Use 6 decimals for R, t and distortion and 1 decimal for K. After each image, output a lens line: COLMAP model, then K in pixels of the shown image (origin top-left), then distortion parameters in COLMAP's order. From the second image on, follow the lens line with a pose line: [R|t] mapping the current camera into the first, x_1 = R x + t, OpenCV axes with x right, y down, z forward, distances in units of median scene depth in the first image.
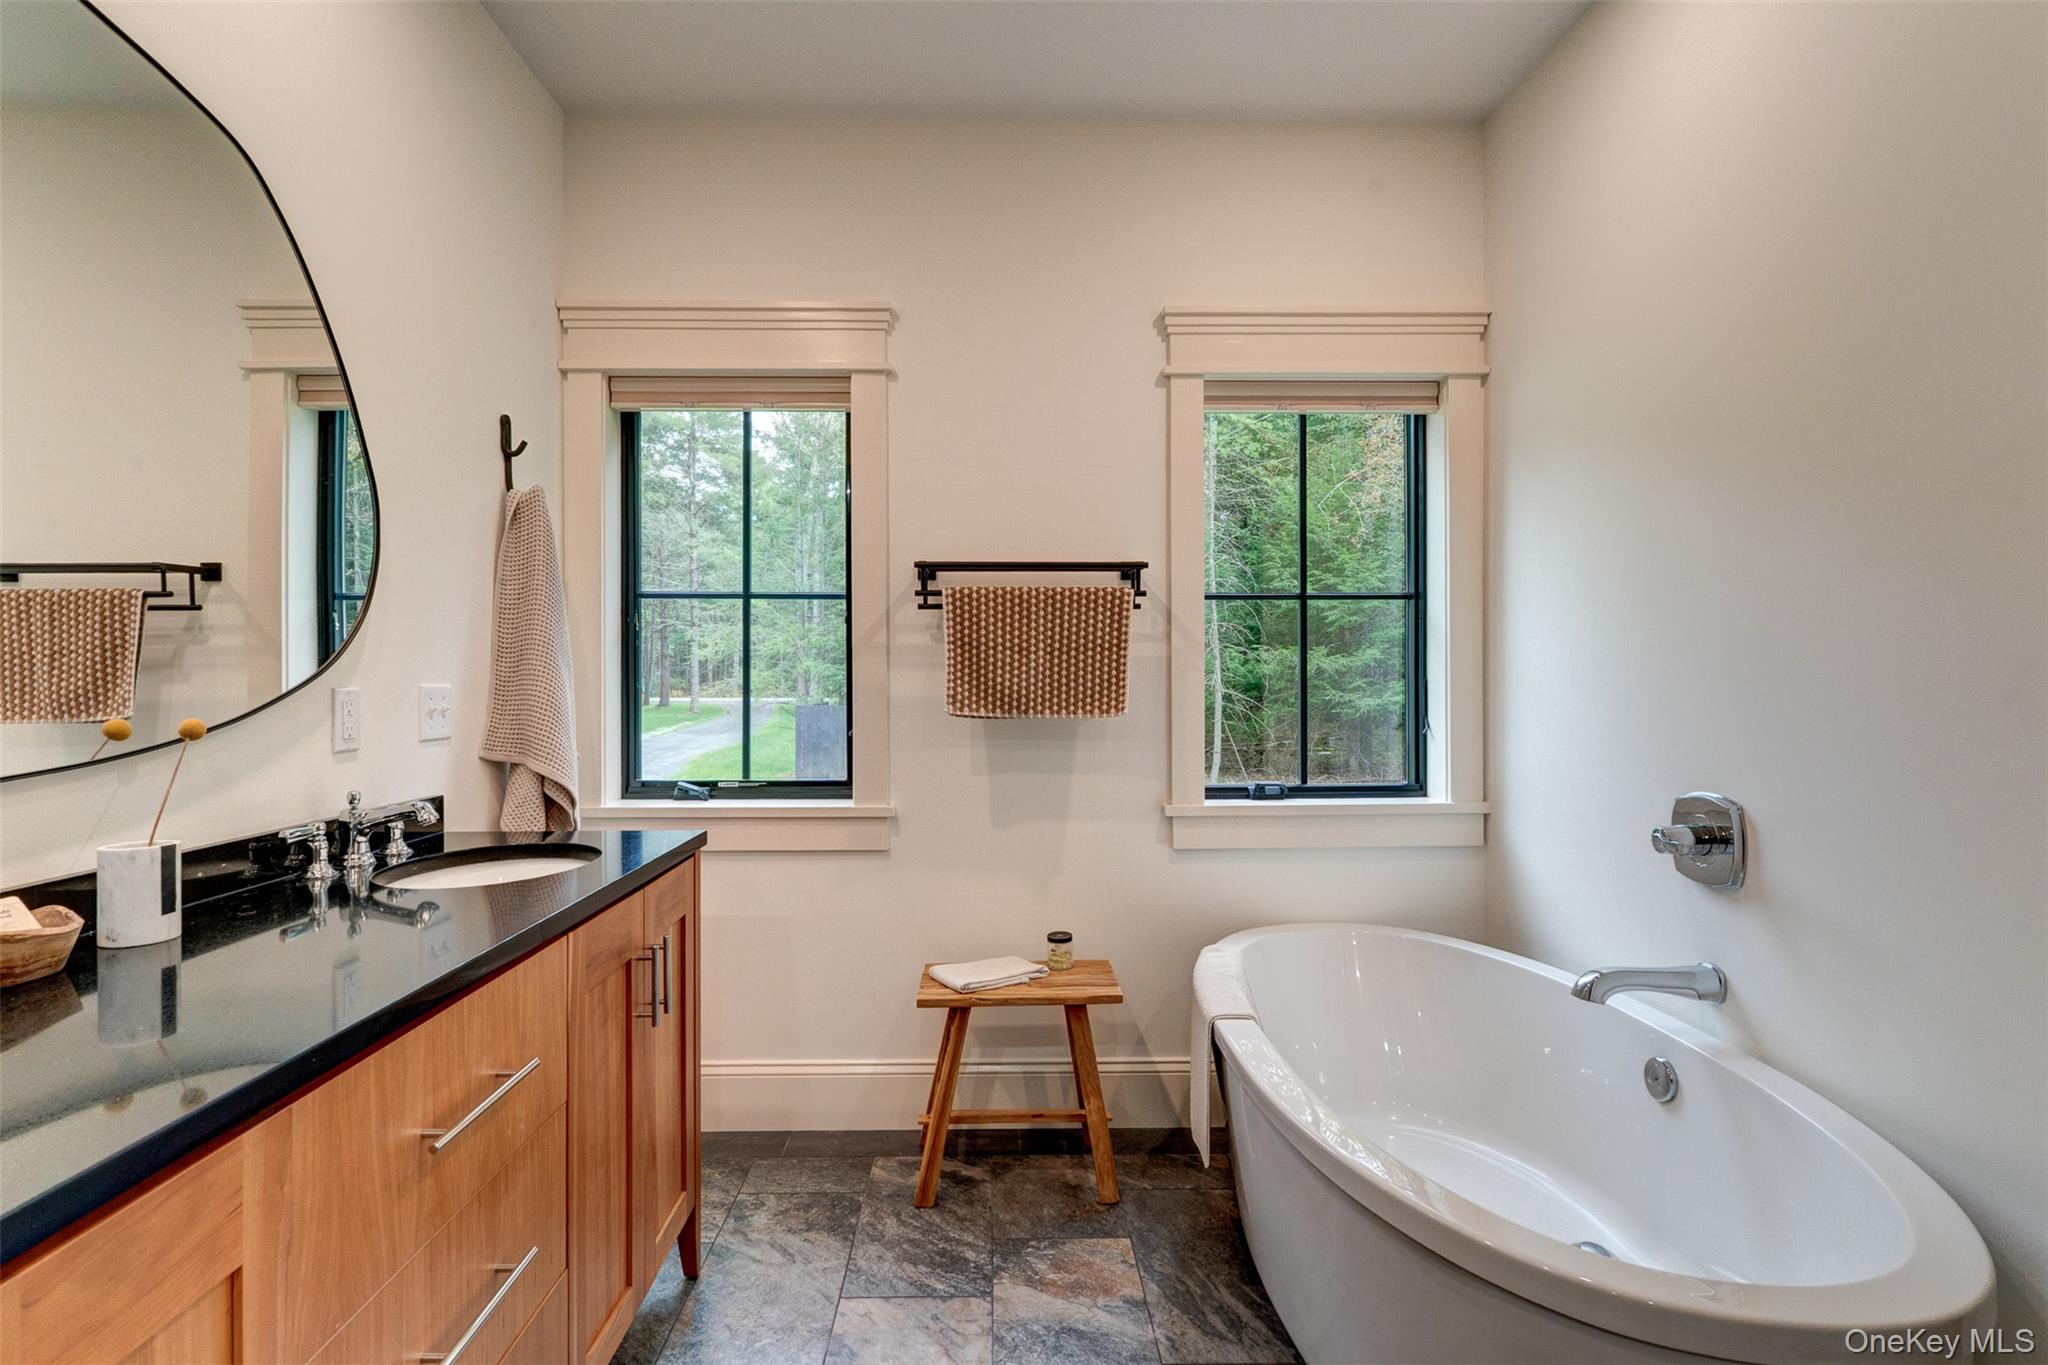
lens RADIAL K [[988.0, 0, 1024.0], [0, 988.0, 682.5], [0, 0, 1]] dist [0.001882, 0.000381]
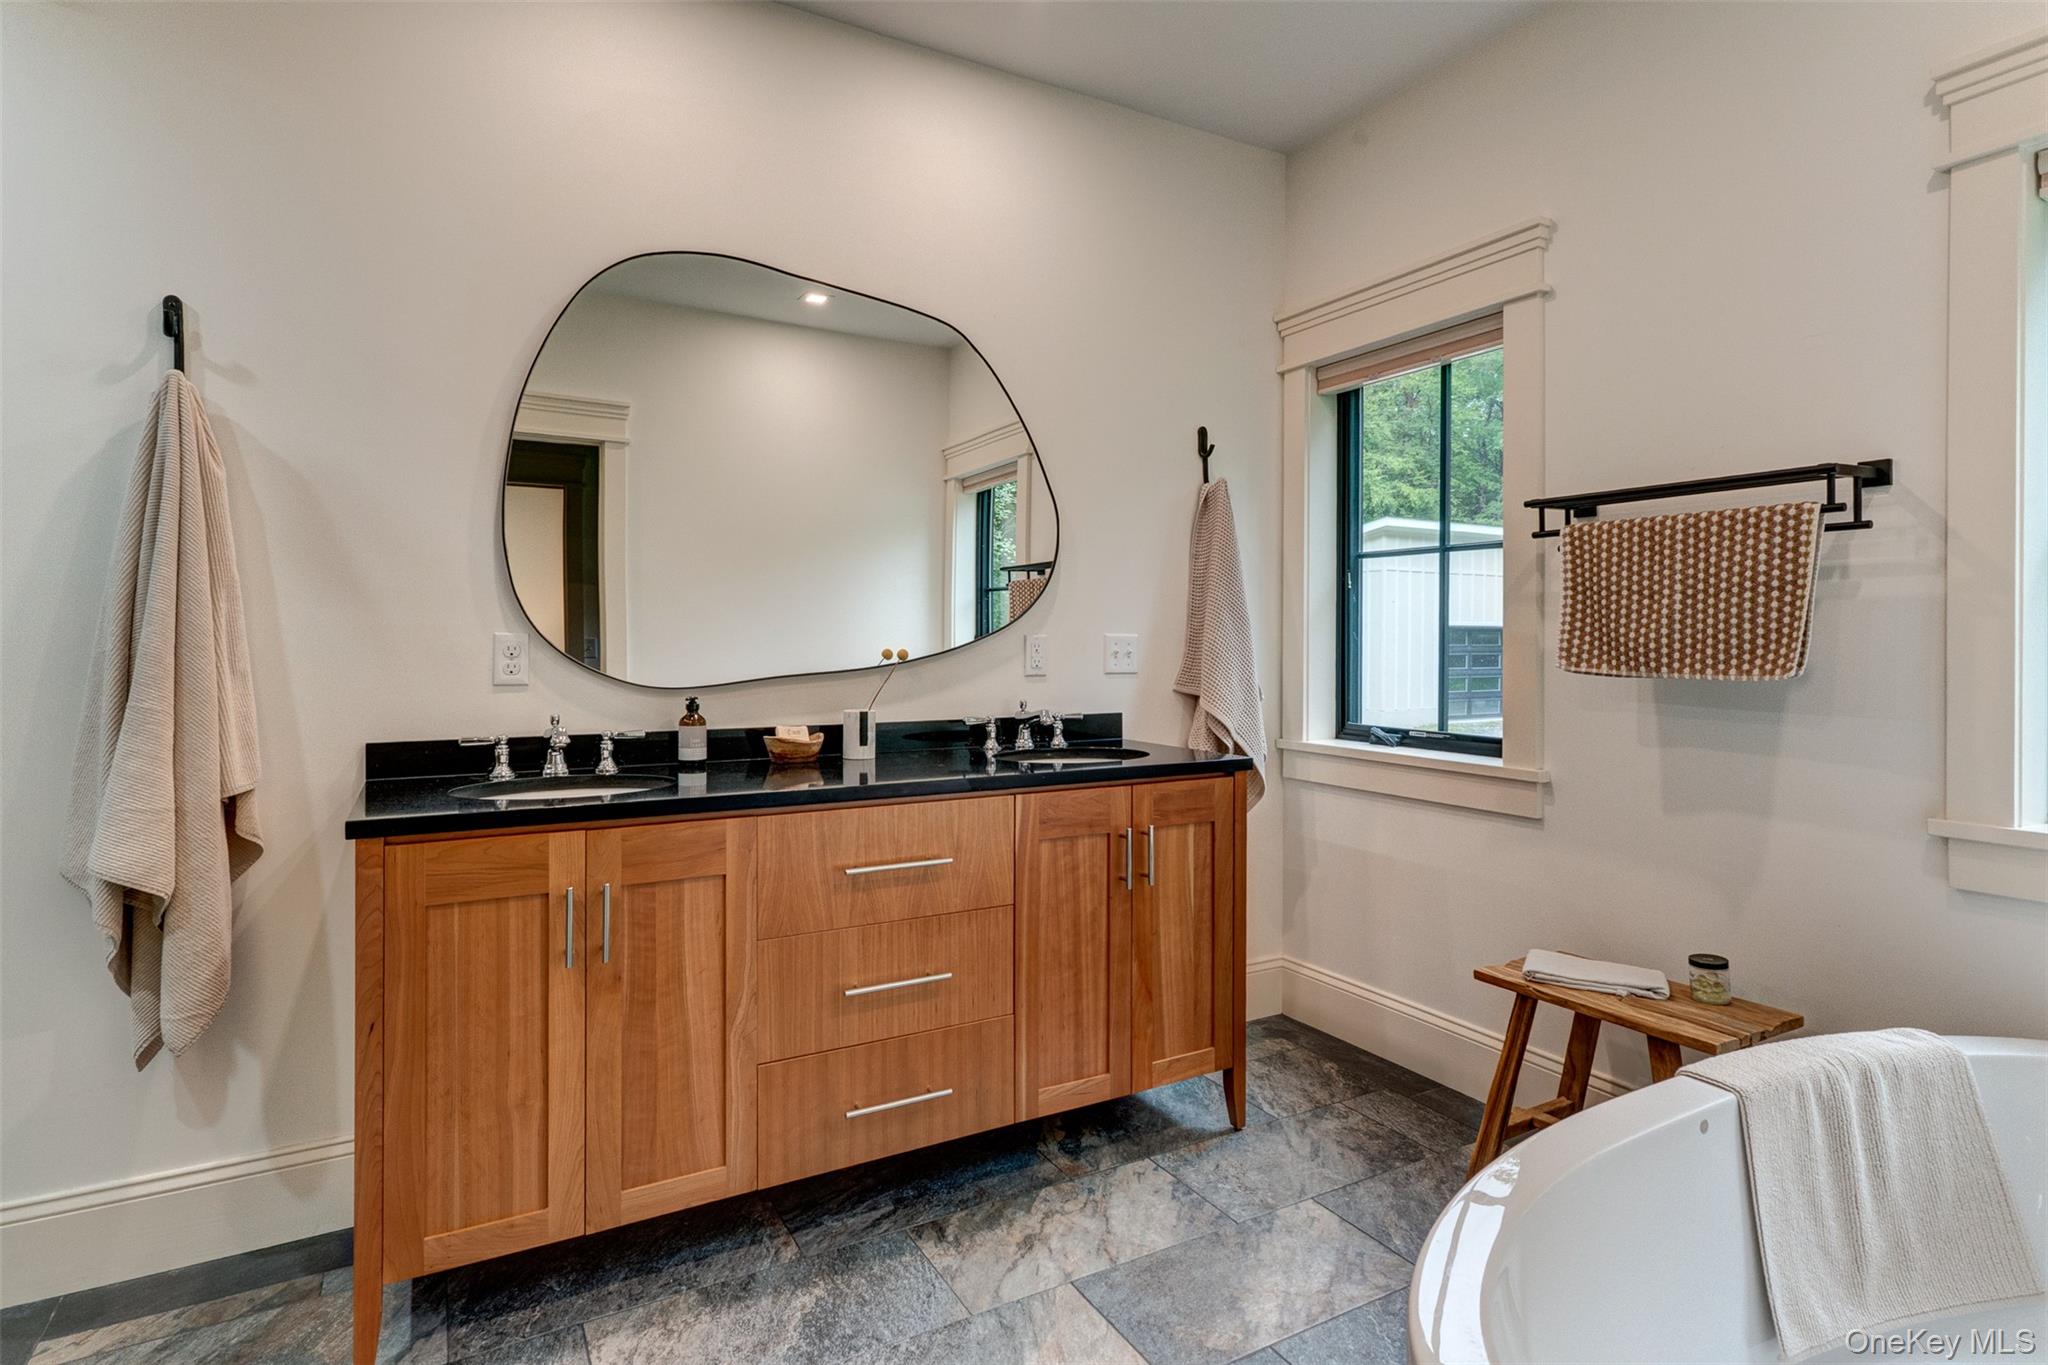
lens RADIAL K [[1039.4, 0, 1022.2], [0, 1039.4, 645.9], [0, 0, 1]] dist [0.000193, 0.000532]
pose [[0.468934, 0.008574, -0.883192, 0.511276], [-0.007335, 0.999956, 0.005813, 0.008890], [0.883203, 0.003752, 0.468976, 0.139708]]
